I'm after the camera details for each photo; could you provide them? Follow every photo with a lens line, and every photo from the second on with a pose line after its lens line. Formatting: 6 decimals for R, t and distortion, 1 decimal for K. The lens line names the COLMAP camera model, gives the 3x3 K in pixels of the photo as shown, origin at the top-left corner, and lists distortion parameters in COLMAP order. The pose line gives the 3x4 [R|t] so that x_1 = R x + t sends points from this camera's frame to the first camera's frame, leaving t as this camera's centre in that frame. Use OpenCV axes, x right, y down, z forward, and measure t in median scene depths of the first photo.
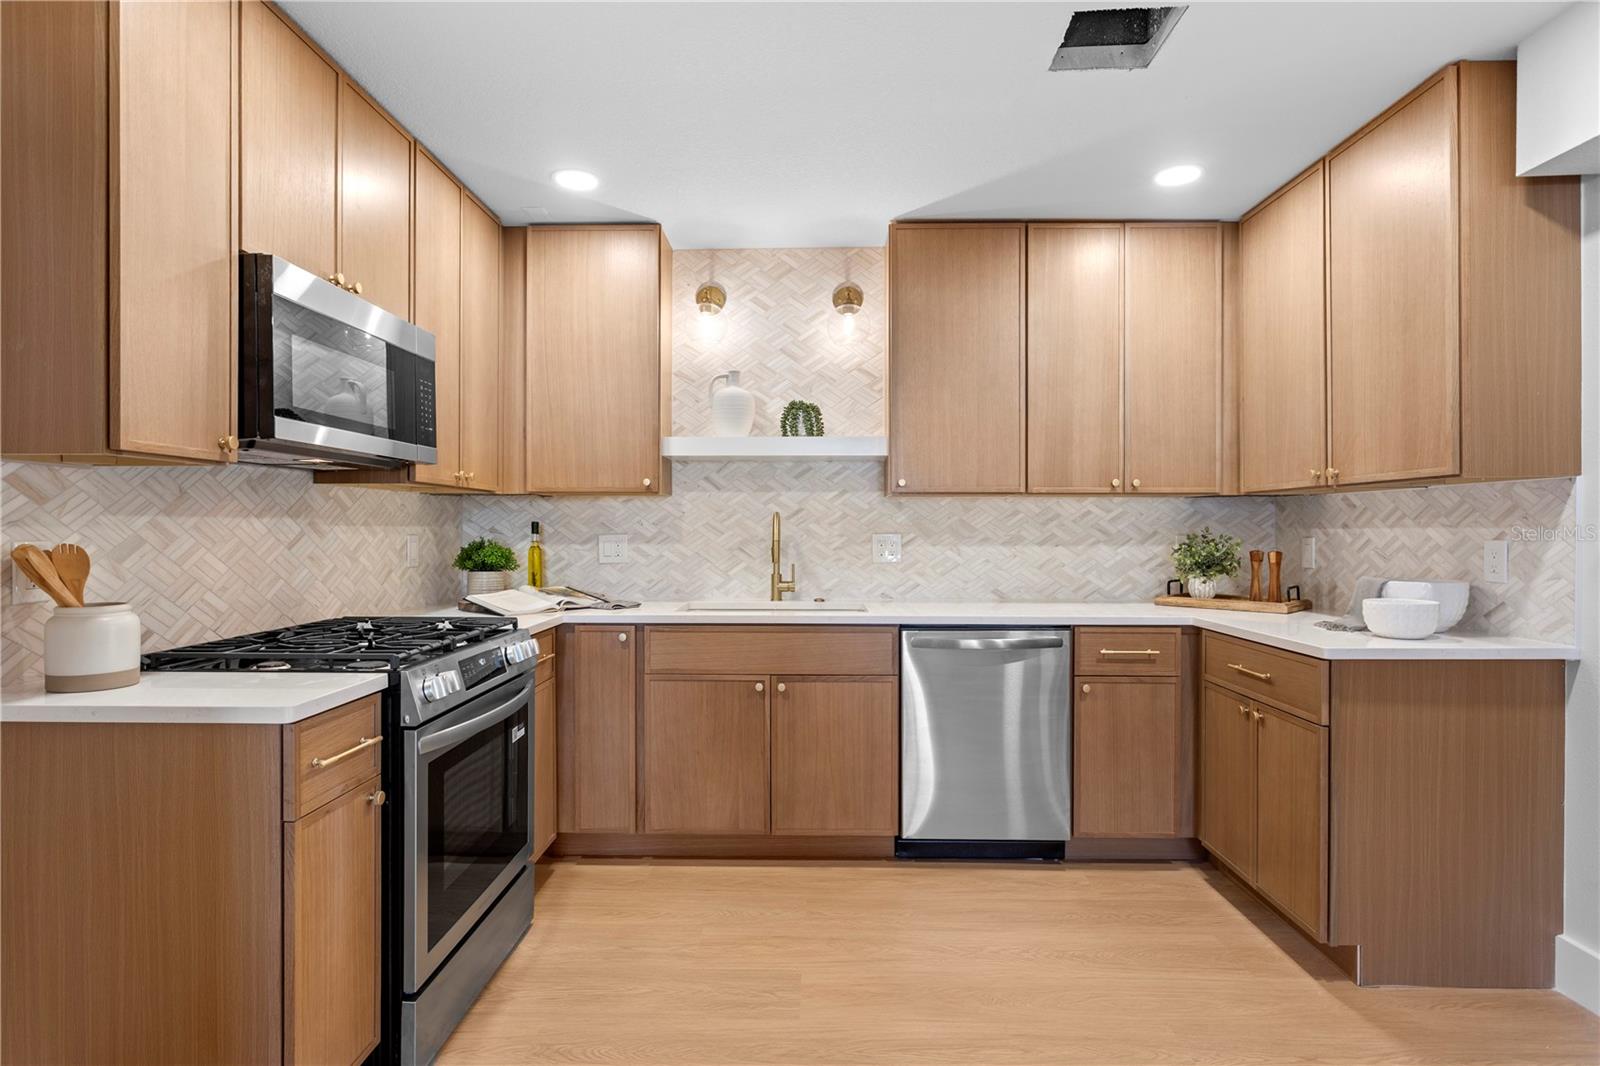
lens RADIAL K [[821.9, 0, 796.7], [0, 821.9, 531.9], [0, 0, 1]] dist [-0.013792, 0.007692]
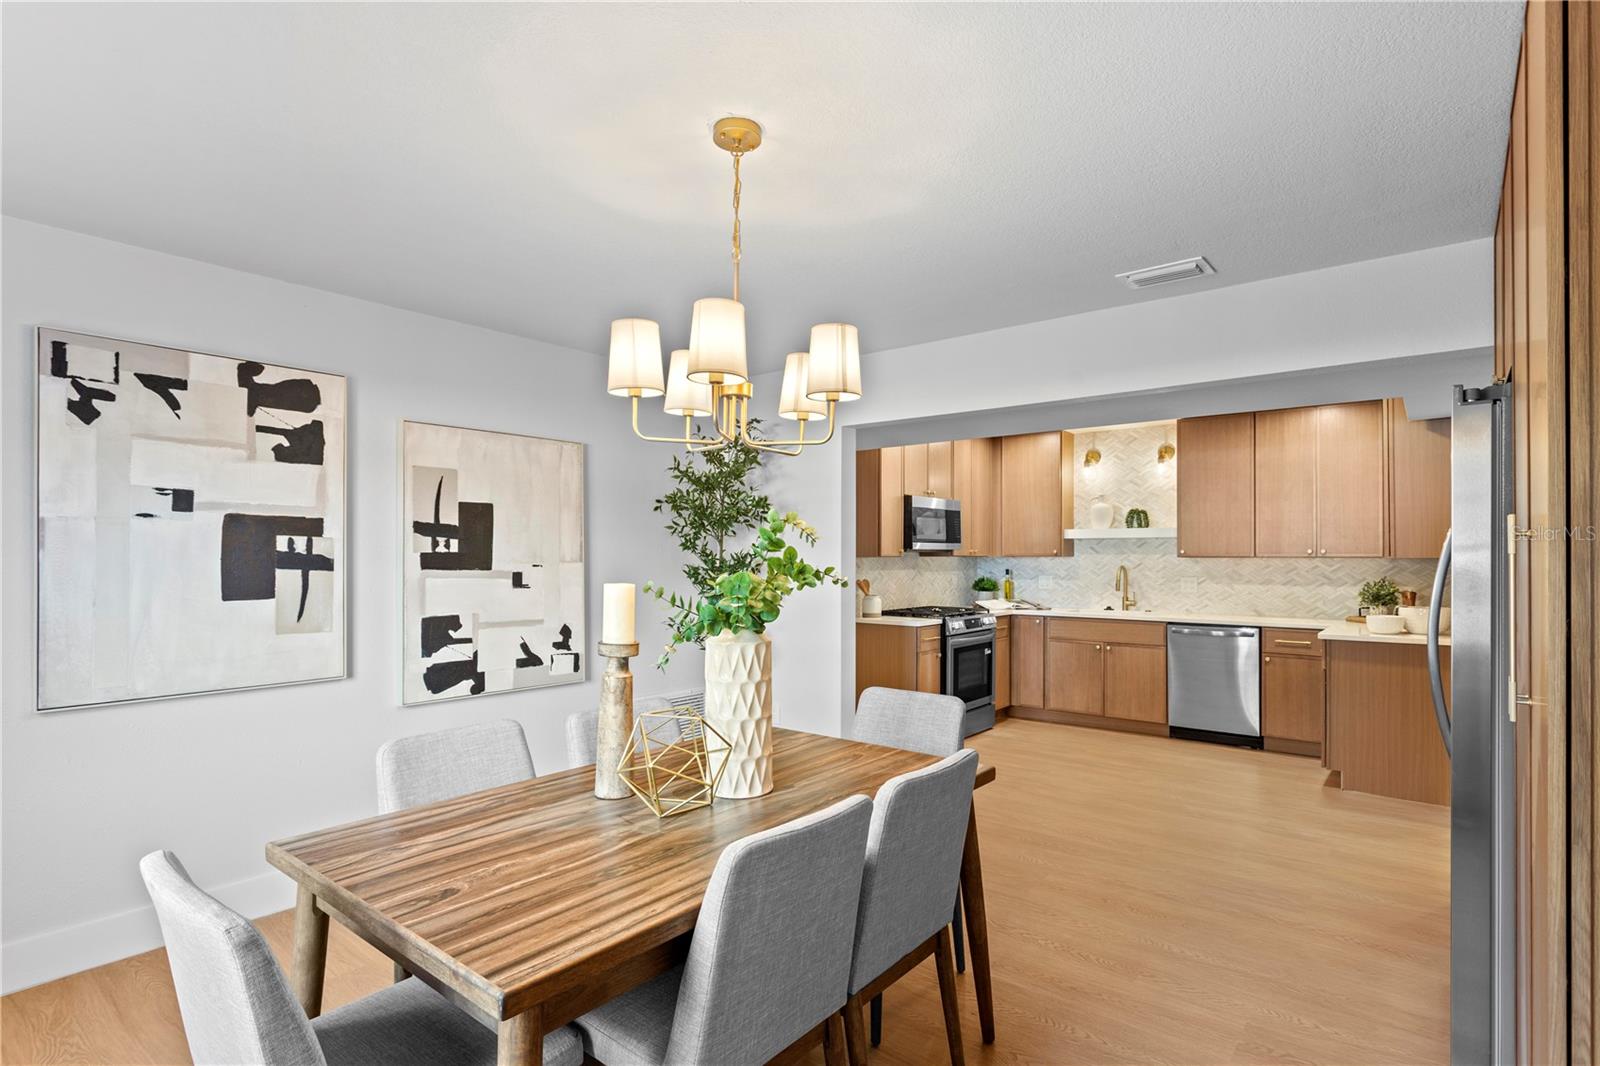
lens RADIAL K [[800.9, 0, 798.0], [0, 800.9, 551.9], [0, 0, 1]] dist [-0.016087, 0.011323]
pose [[0.791866, -0.003021, -0.610687, 0.574841], [-0.003836, 0.999943, -0.009921, -0.037638], [0.610682, 0.010198, 0.791810, -1.087530]]
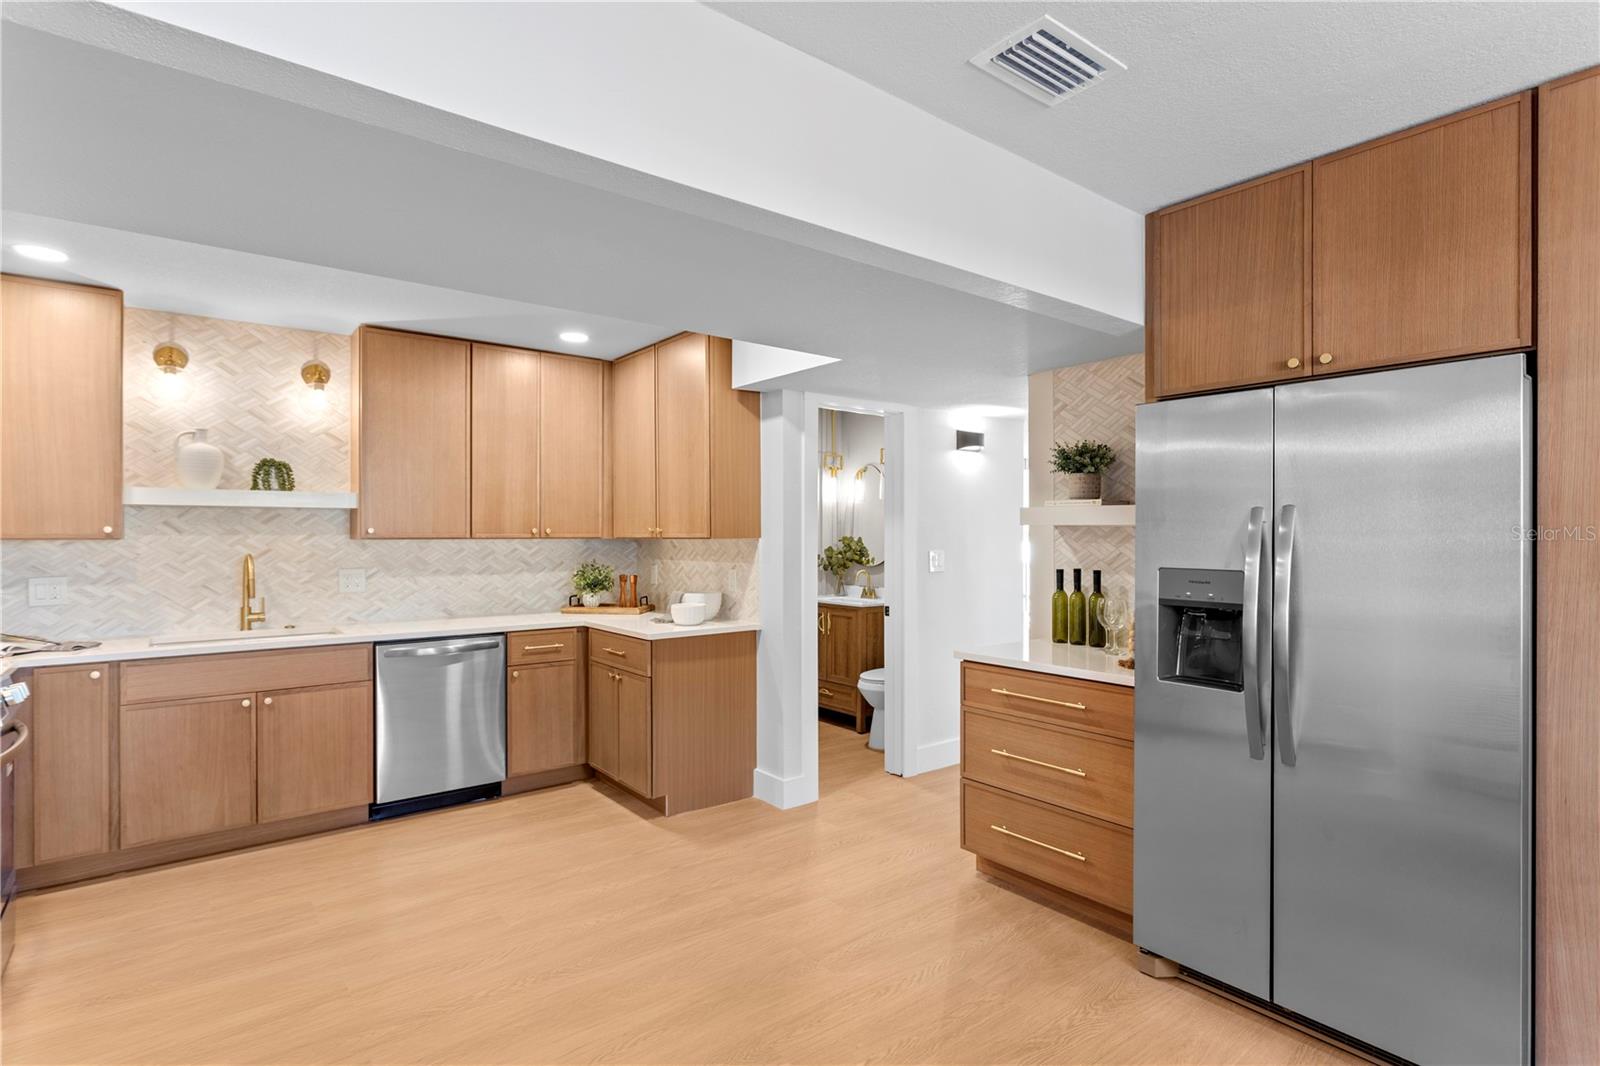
lens RADIAL K [[794.4, 0, 801.5], [0, 794.4, 533.7], [0, 0, 1]] dist [-0.022382, 0.011081]
pose [[0.768513, -0.001022, 0.639833, -0.146066], [0.004833, 0.999979, -0.004207, -0.047573], [-0.639815, 0.006325, 0.768503, -0.382143]]
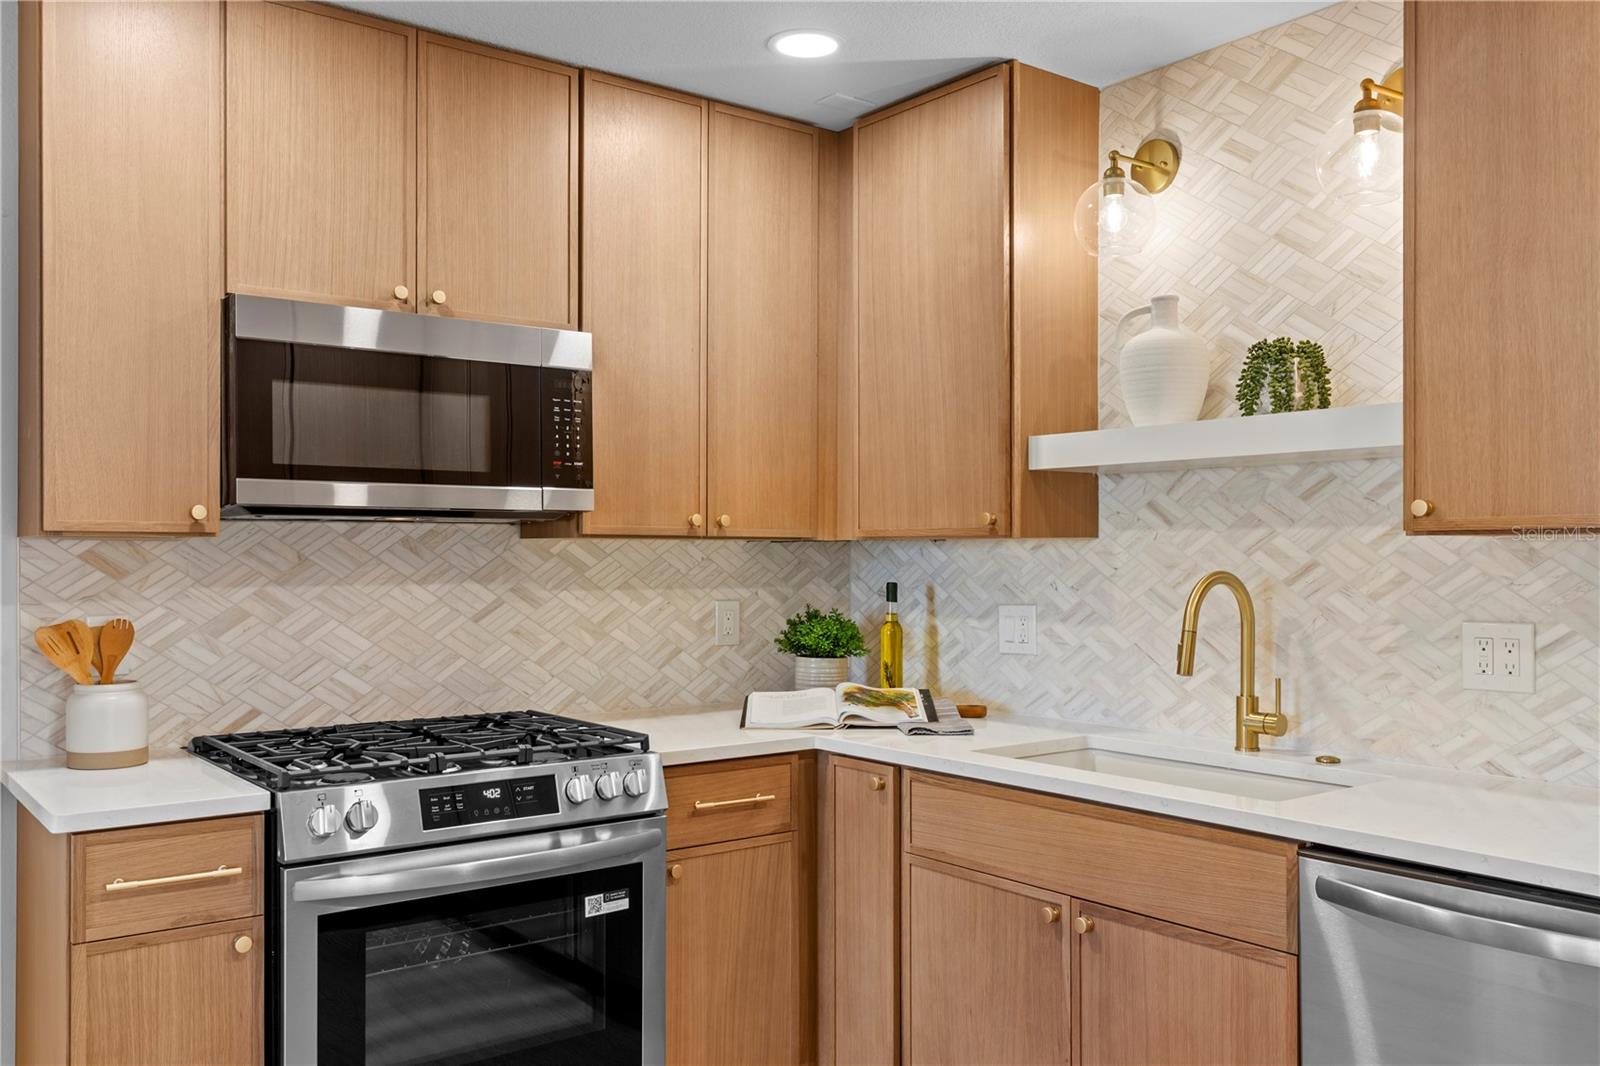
lens RADIAL K [[1326.2, 0, 796.7], [0, 1326.2, 556.2], [0, 0, 1]] dist [0.007919, 0.002396]
pose [[0.627253, 0.000917, -0.778815, 0.468467], [-0.004267, 0.999988, -0.002259, -0.032537], [0.778804, 0.004740, 0.627250, 0.323093]]
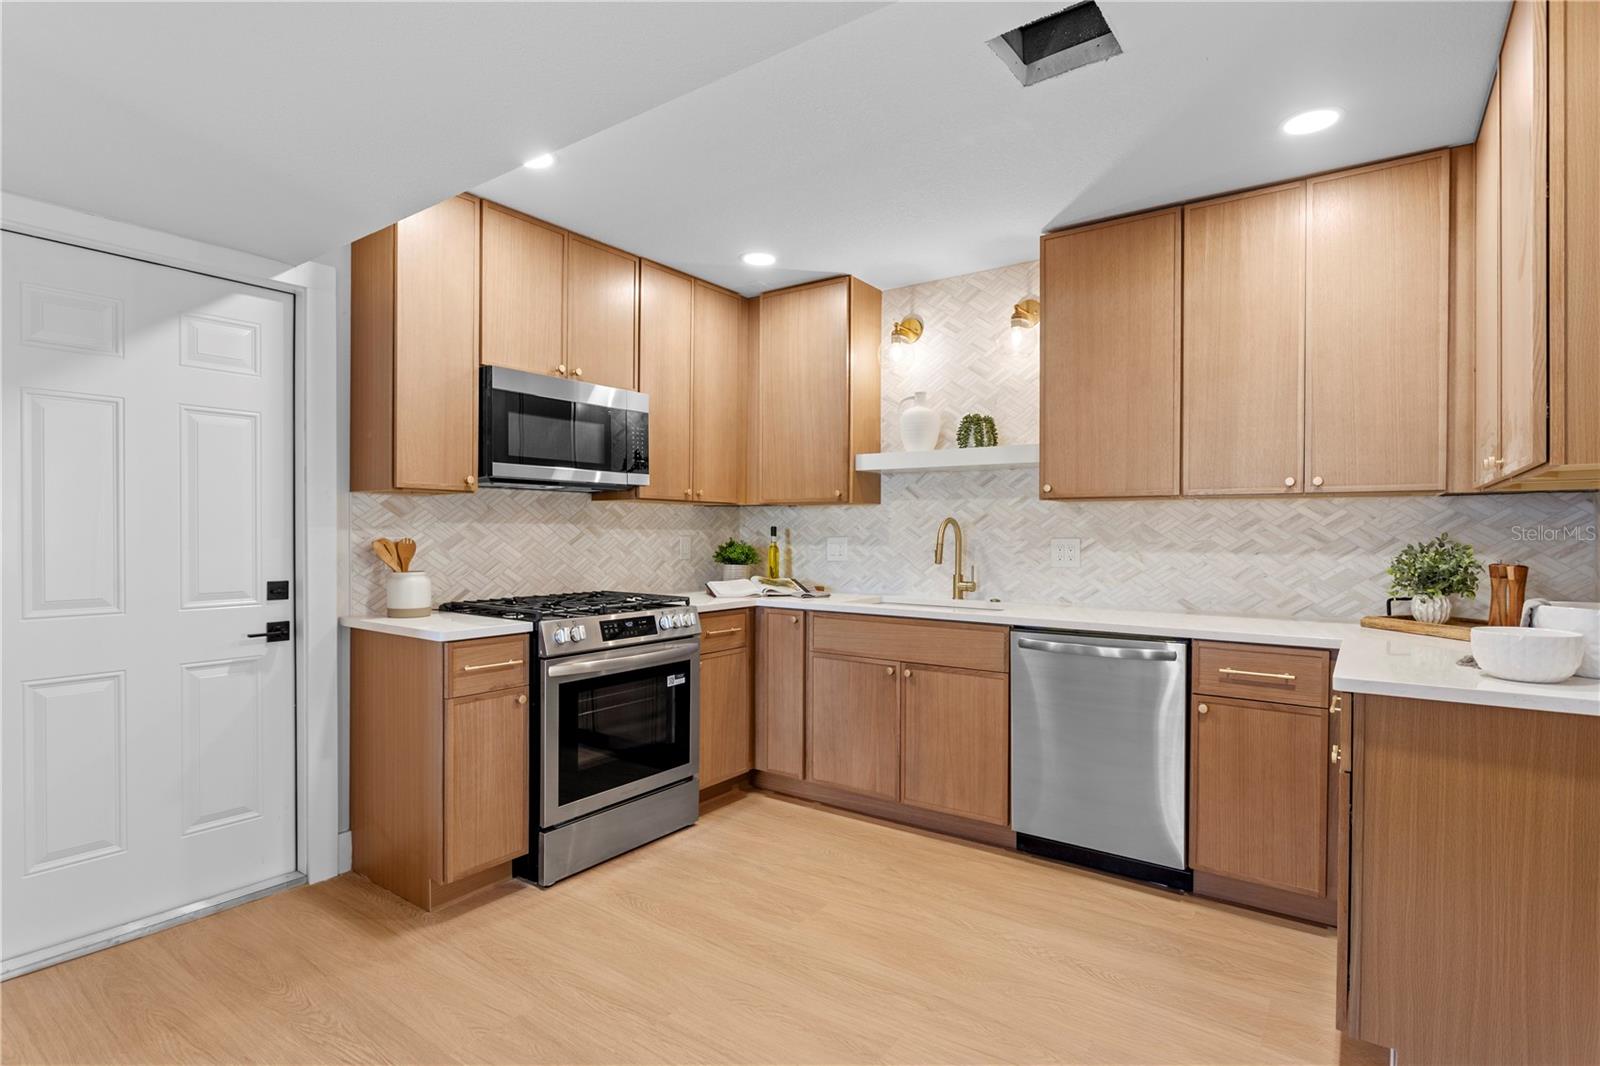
lens RADIAL K [[794.4, 0, 801.5], [0, 794.4, 533.7], [0, 0, 1]] dist [-0.022382, 0.011081]
pose [[0.825833, 0.005424, -0.563889, 0.438228], [-0.007557, 0.999970, -0.001448, 0.000187], [0.563865, 0.005457, 0.825849, 0.015713]]
